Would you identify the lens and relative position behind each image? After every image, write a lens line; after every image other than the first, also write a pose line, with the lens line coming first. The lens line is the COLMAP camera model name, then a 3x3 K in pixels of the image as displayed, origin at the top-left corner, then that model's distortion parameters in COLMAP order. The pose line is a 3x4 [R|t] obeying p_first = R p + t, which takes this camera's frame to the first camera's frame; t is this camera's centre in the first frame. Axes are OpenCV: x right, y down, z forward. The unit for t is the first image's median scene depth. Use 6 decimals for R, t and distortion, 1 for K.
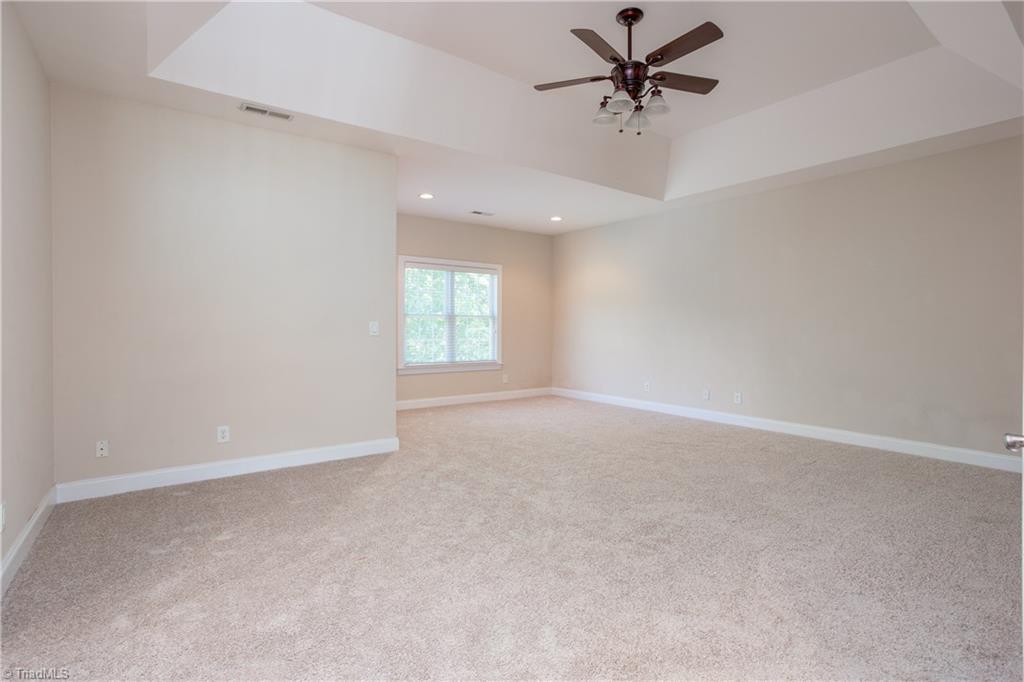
lens RADIAL K [[510.0, 0, 505.8], [0, 510.0, 329.4], [0, 0, 1]] dist [-0.000915, -0.000100]
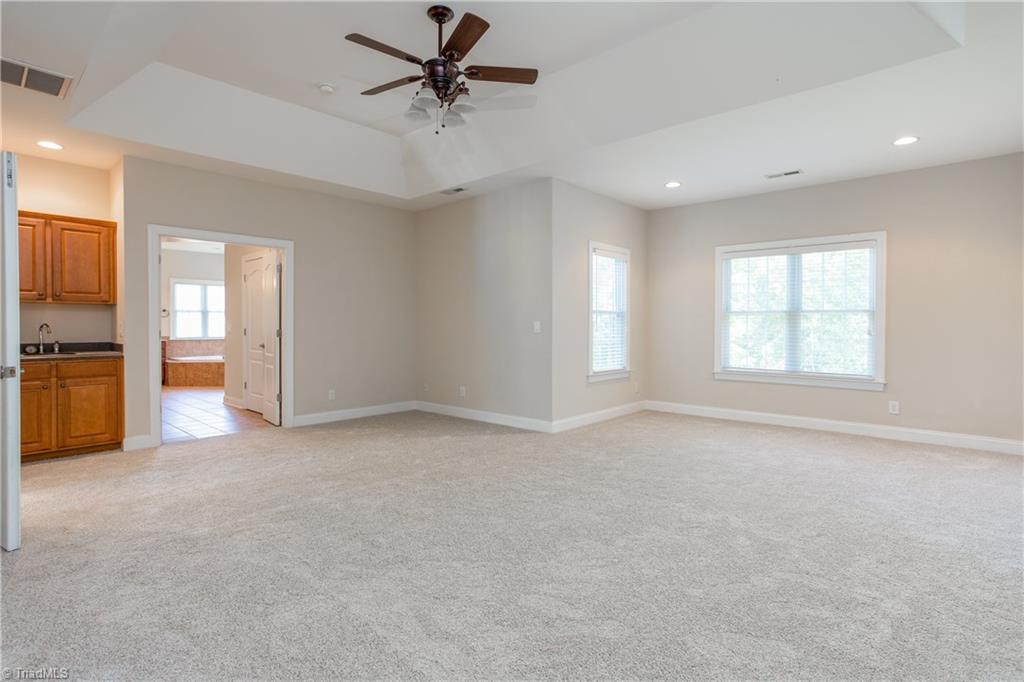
lens RADIAL K [[510.0, 0, 505.8], [0, 510.0, 329.4], [0, 0, 1]] dist [-0.000915, -0.000100]
pose [[0.218008, 0.014480, -0.975840, 0.566683], [-0.006100, 0.999891, 0.013474, -0.007561], [0.975928, 0.003015, 0.218072, 0.417559]]
